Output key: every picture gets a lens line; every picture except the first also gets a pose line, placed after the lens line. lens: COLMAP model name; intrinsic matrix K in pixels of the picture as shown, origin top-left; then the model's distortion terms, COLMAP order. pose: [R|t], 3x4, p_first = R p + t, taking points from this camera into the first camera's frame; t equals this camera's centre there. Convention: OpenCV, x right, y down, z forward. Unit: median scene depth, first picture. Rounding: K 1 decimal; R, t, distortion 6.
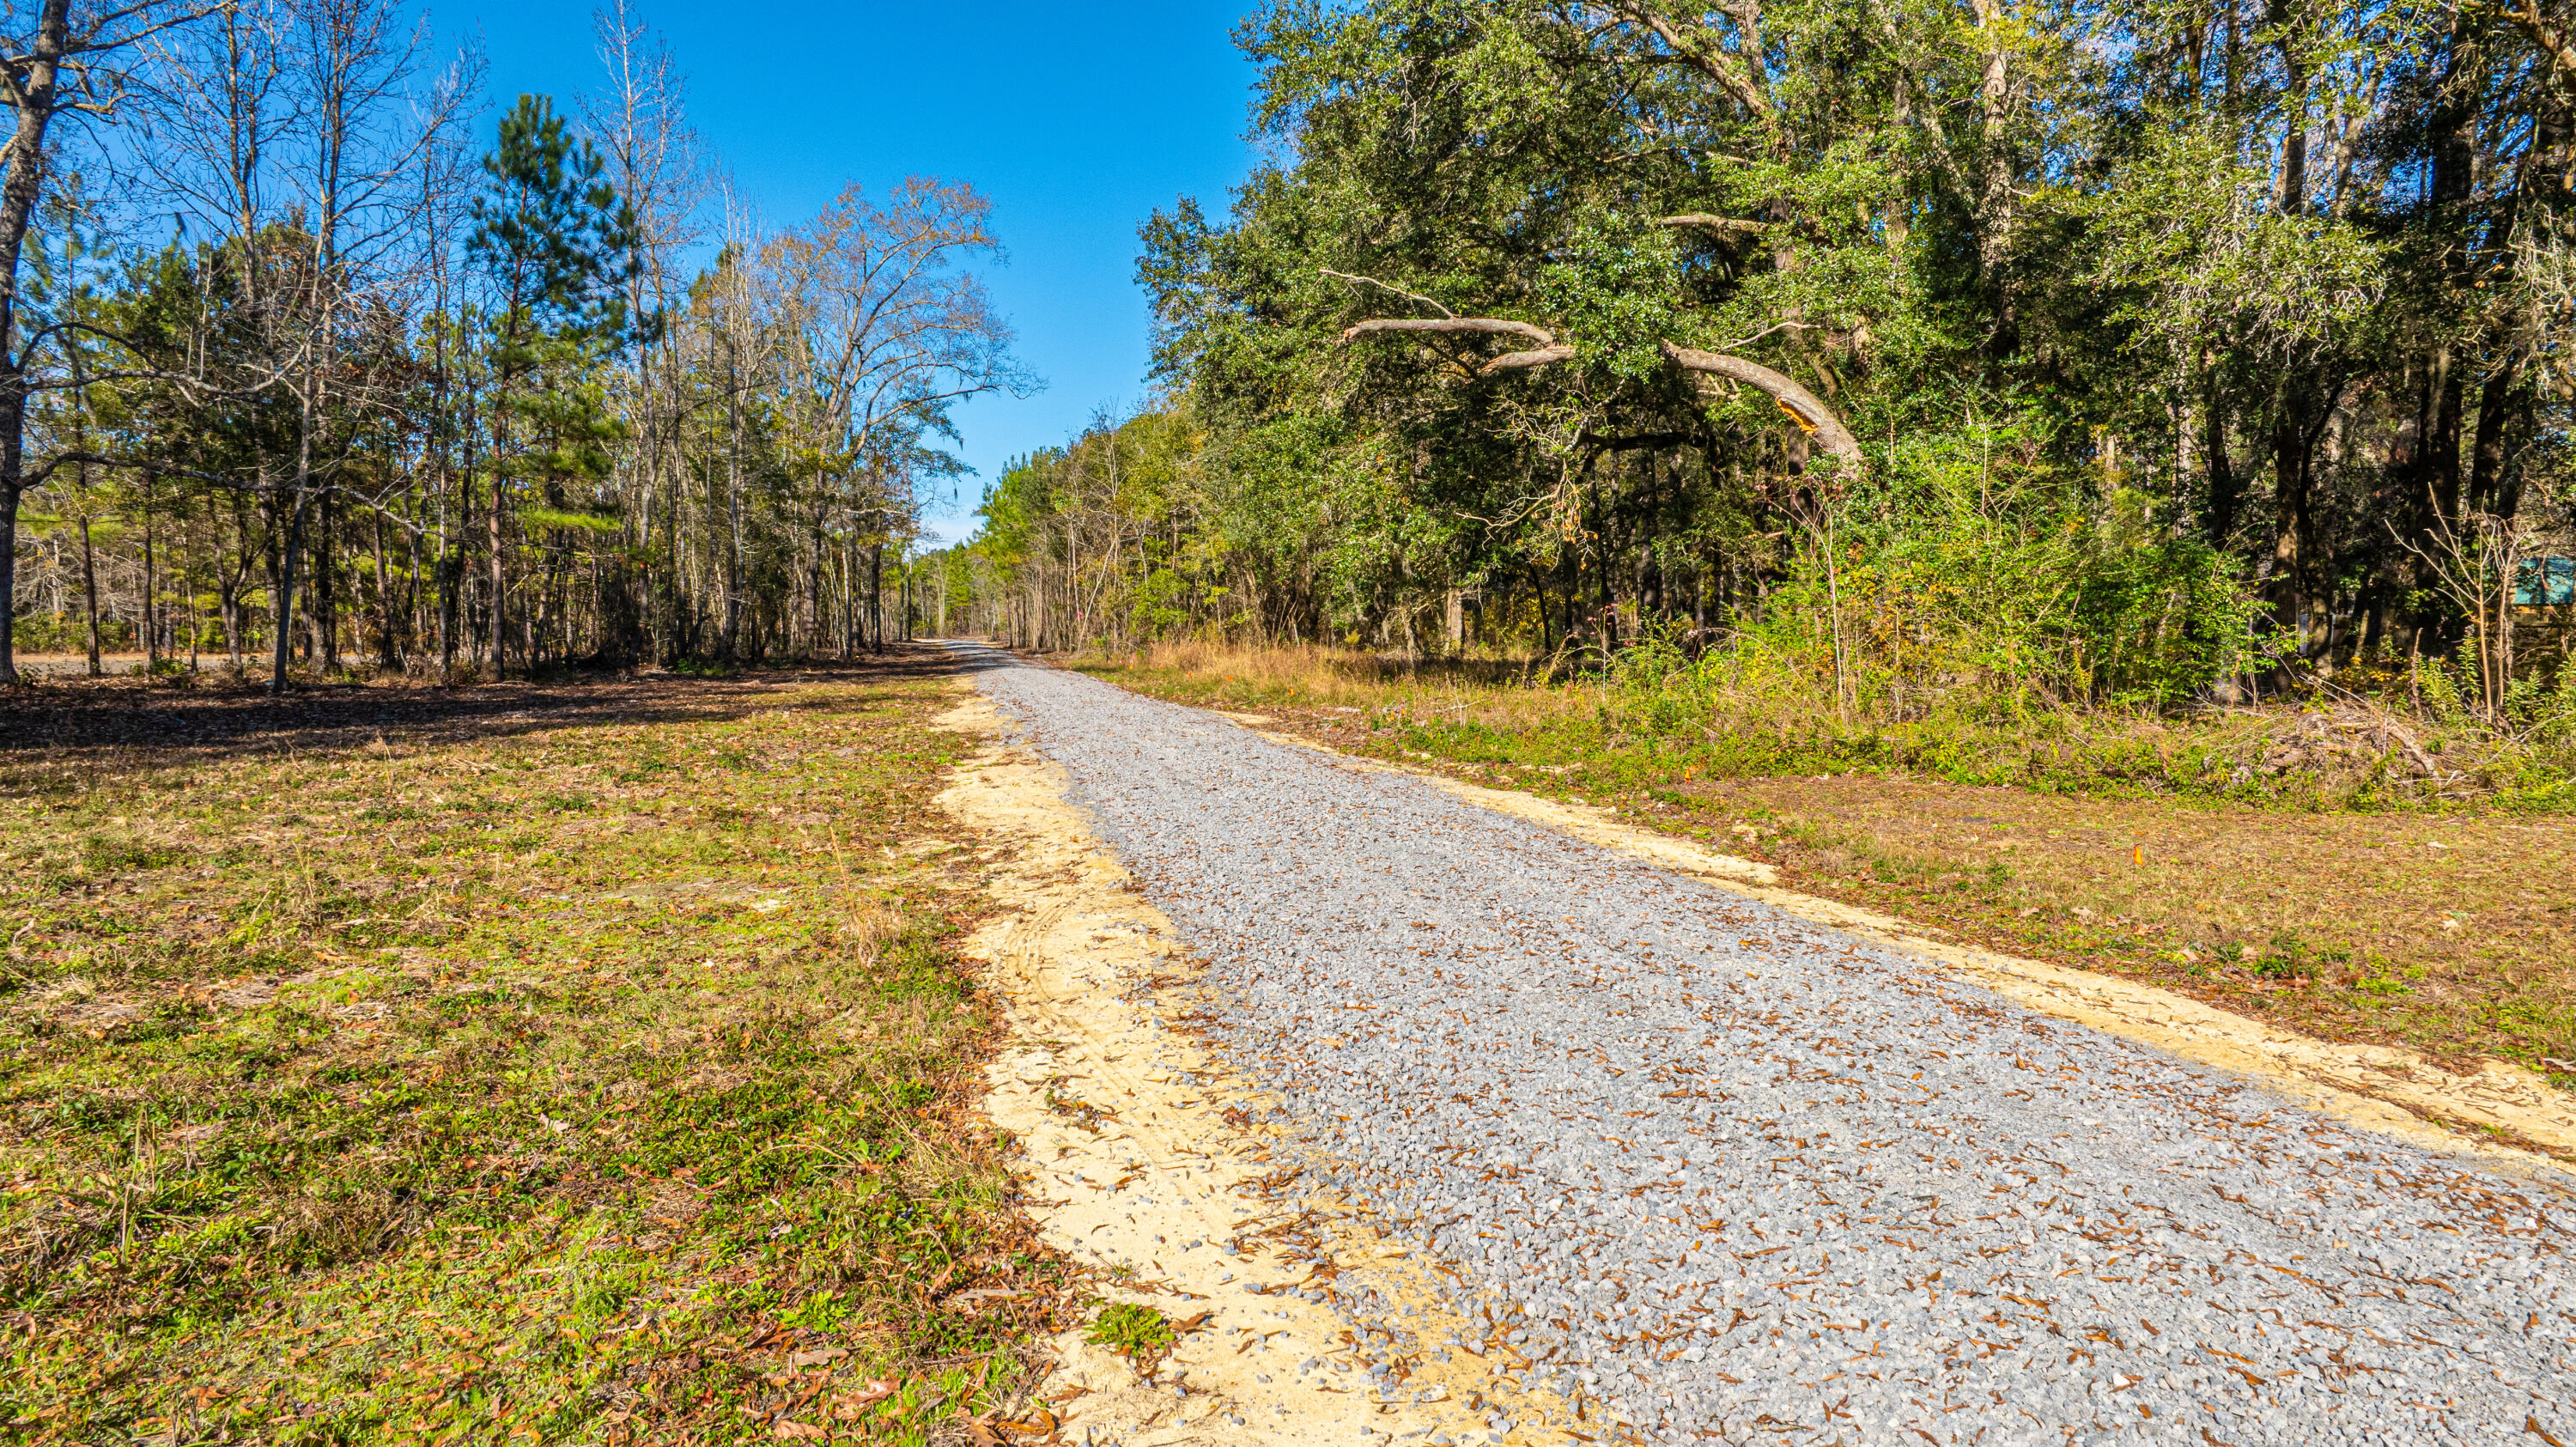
lens RADIAL K [[1812.6, 0, 1298.9], [0, 1812.6, 714.6], [0, 0, 1]] dist [-0.036455, 0.035875]
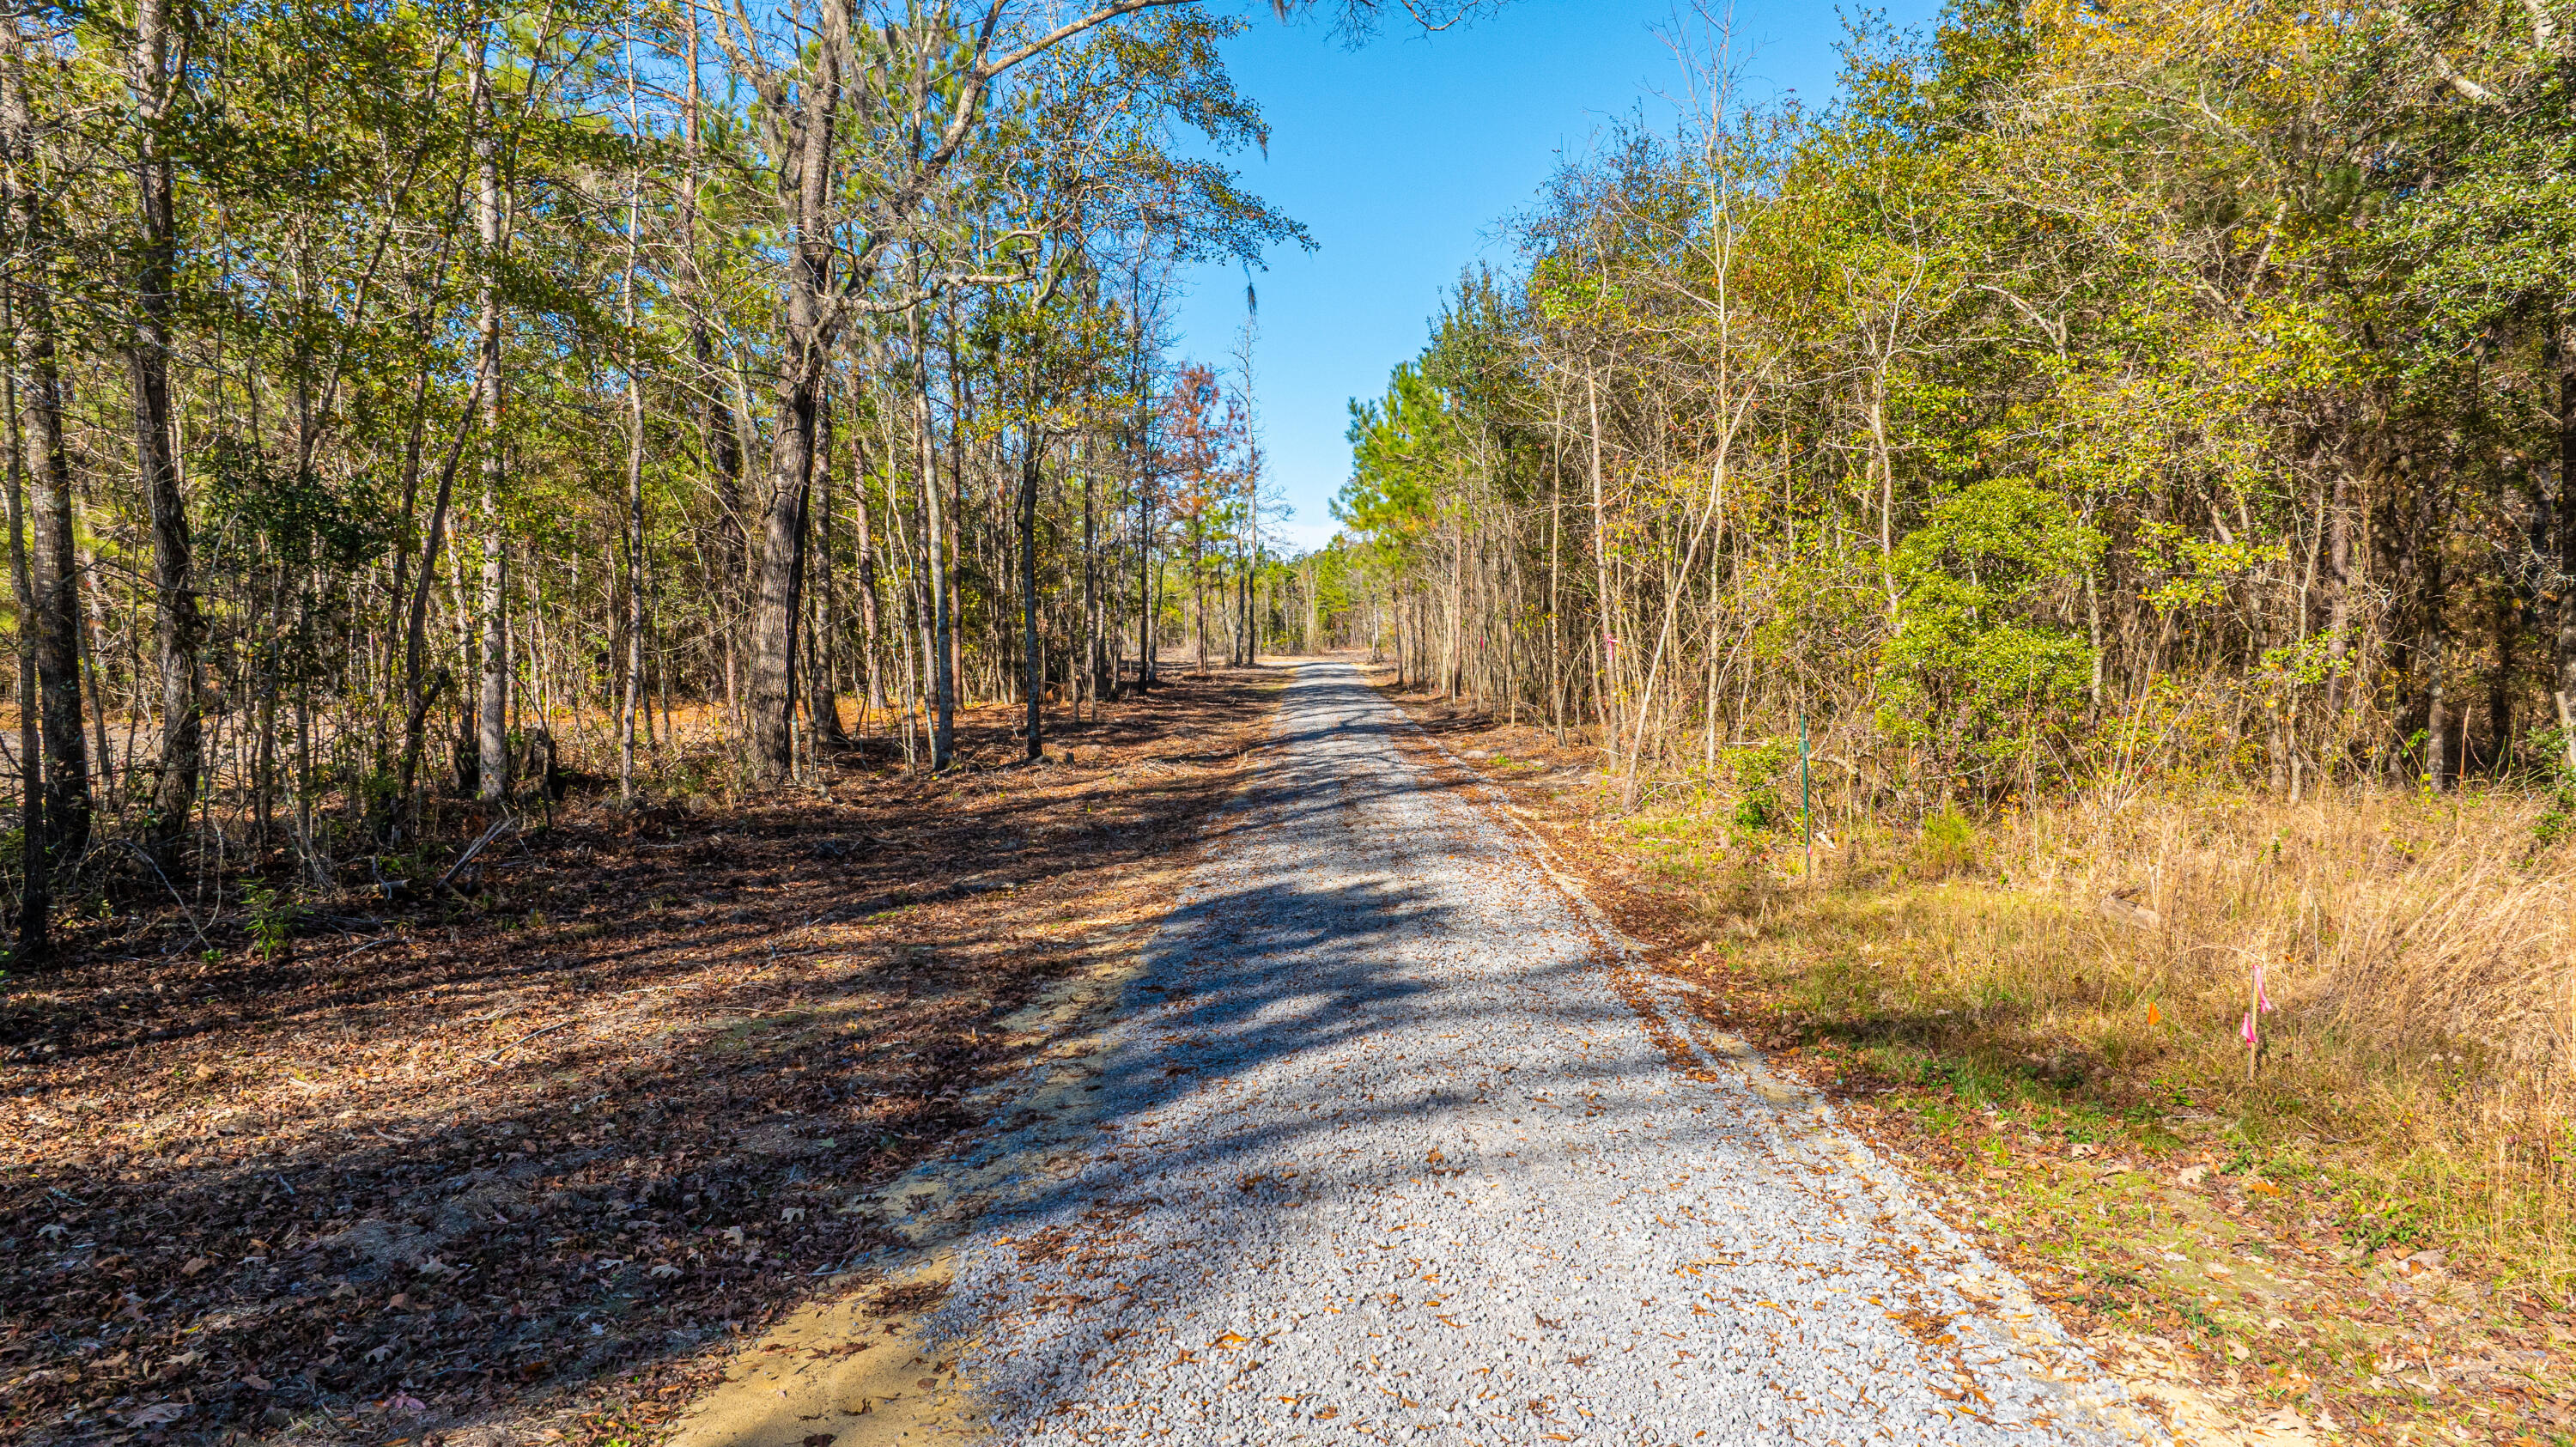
lens RADIAL K [[1812.6, 0, 1287.8], [0, 1812.6, 717.2], [0, 0, 1]] dist [-0.036455, 0.035875]
pose [[0.976189, 0.008185, -0.216766, -0.197467], [-0.008403, 0.999965, -0.000085, -0.076315], [0.216758, 0.001904, 0.976224, 1.232118]]
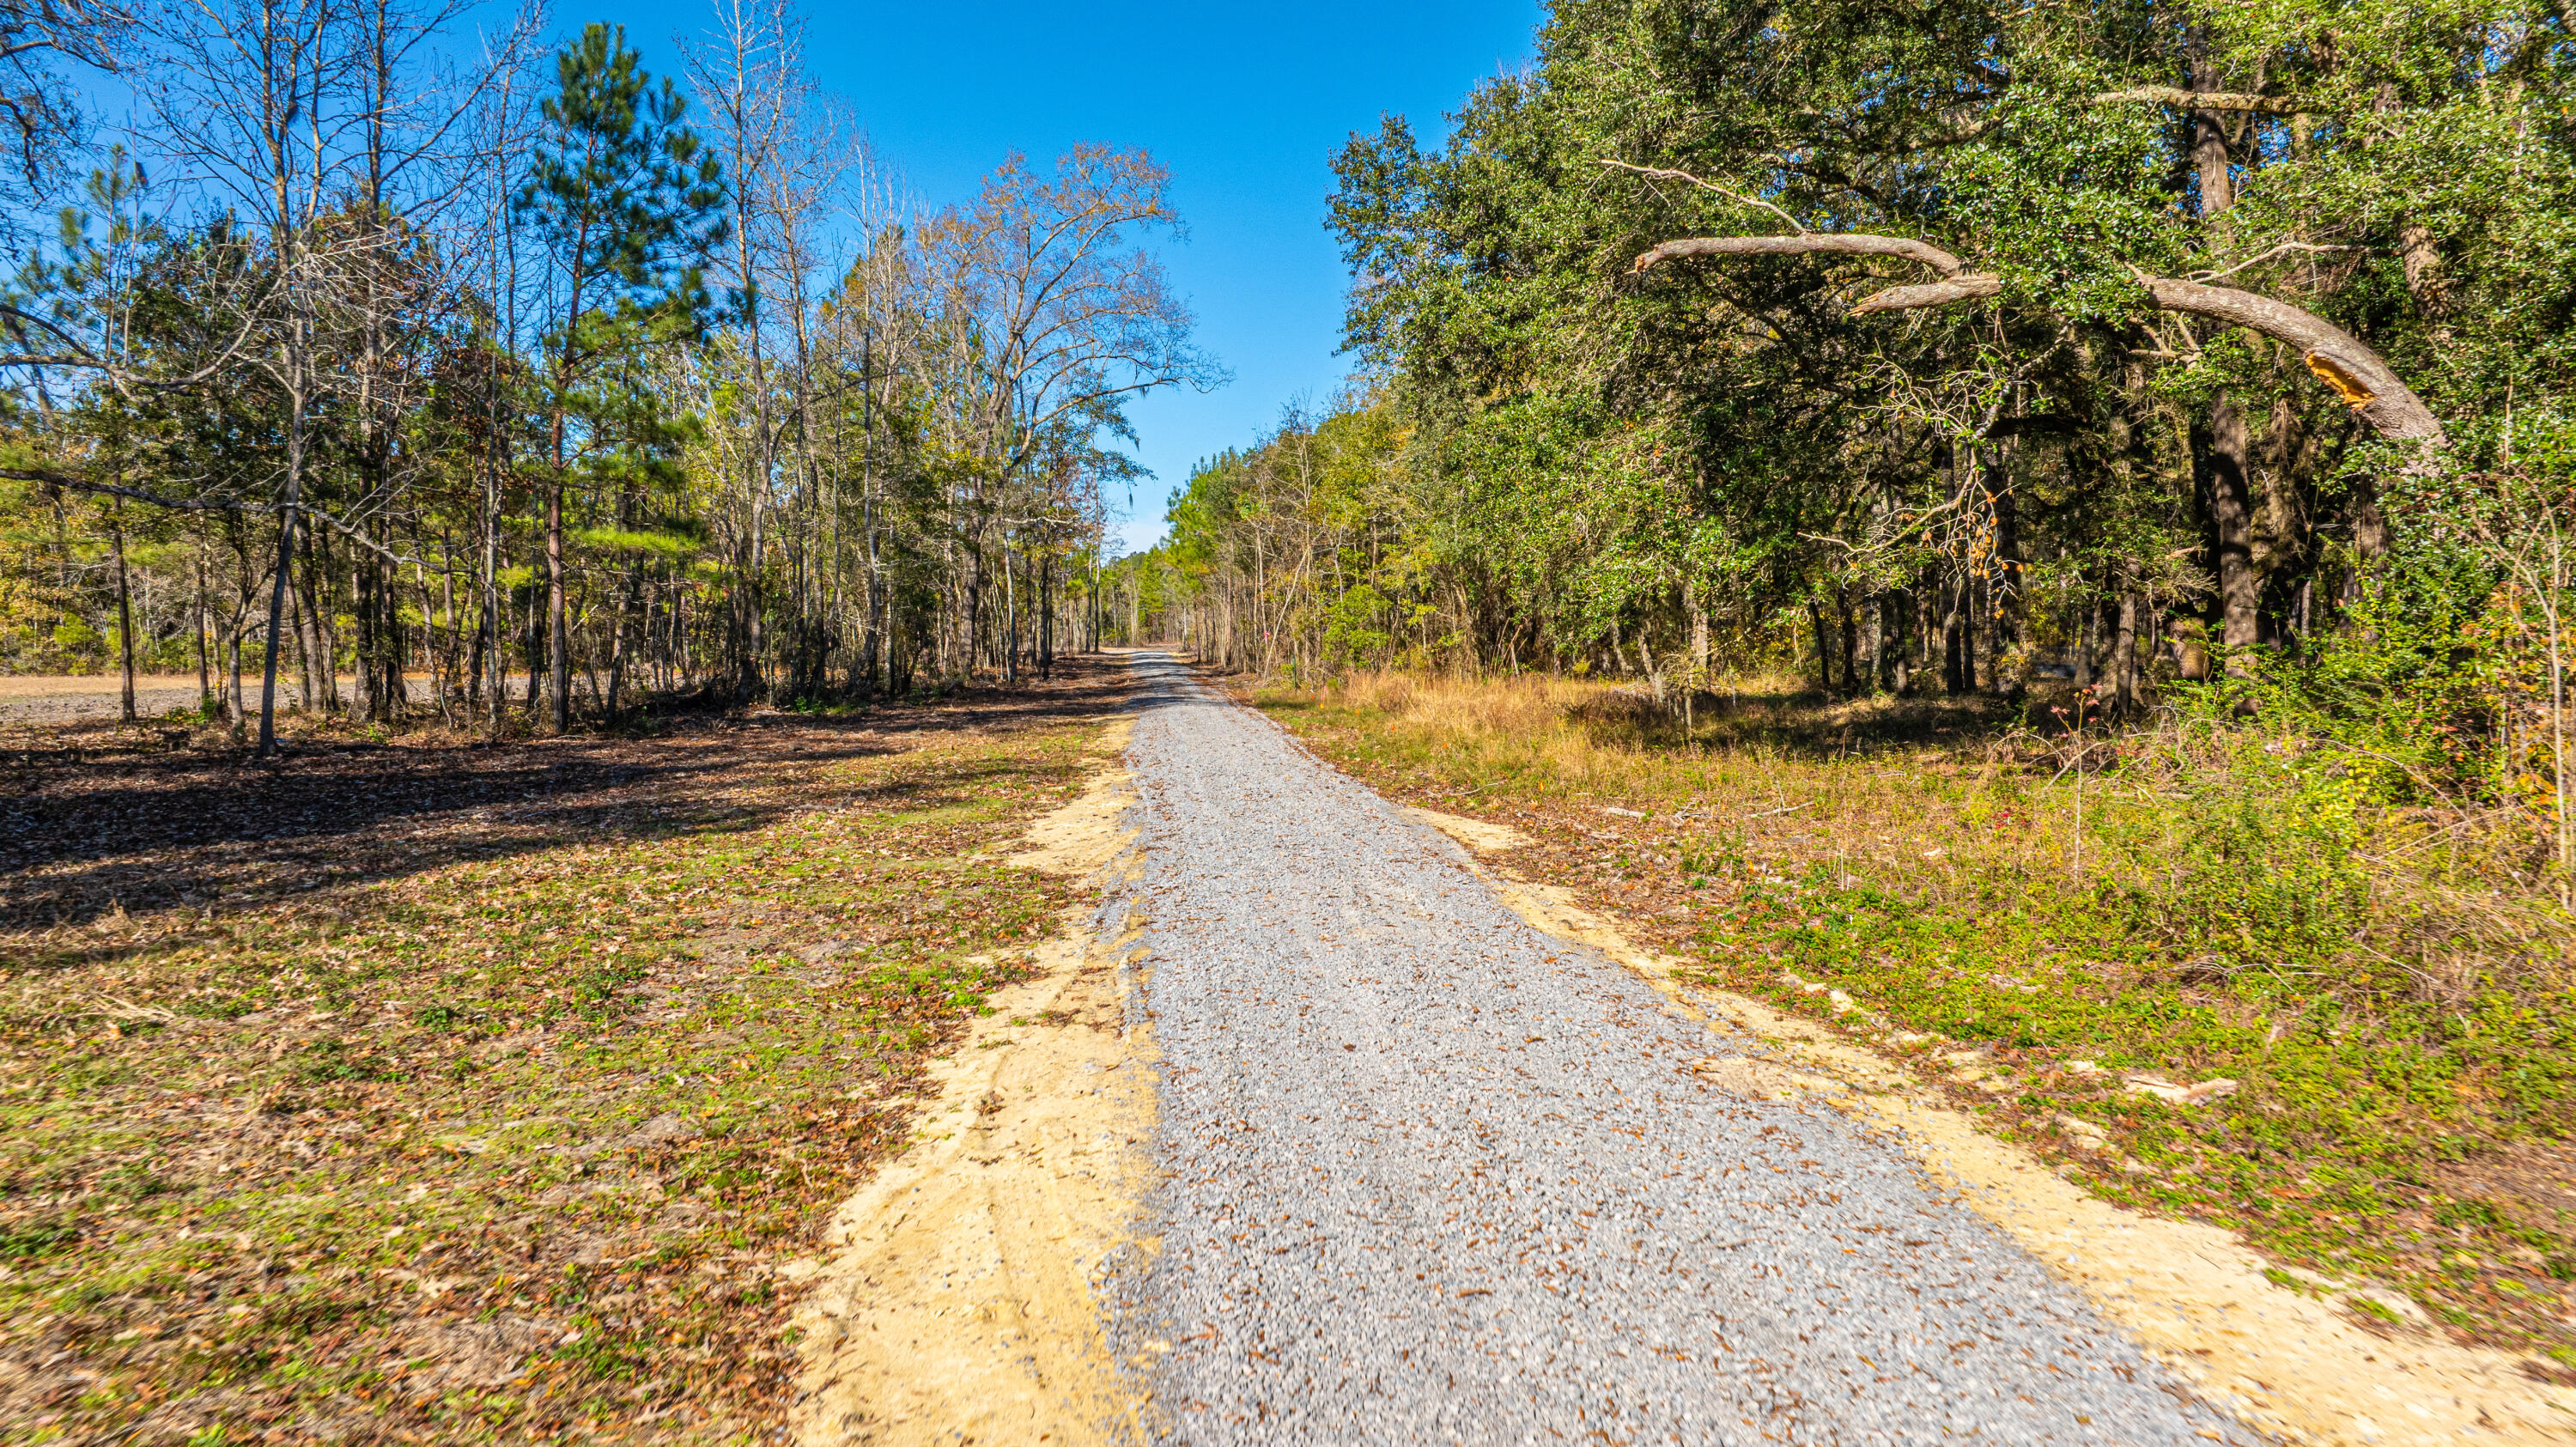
lens RADIAL K [[1812.6, 0, 1290.4], [0, 1812.6, 732.8], [0, 0, 1]] dist [-0.036455, 0.035875]
pose [[0.993523, 0.006196, -0.113460, -0.015395], [-0.005106, 0.999938, 0.009901, -0.029137], [0.113514, -0.009258, 0.993493, 0.214311]]
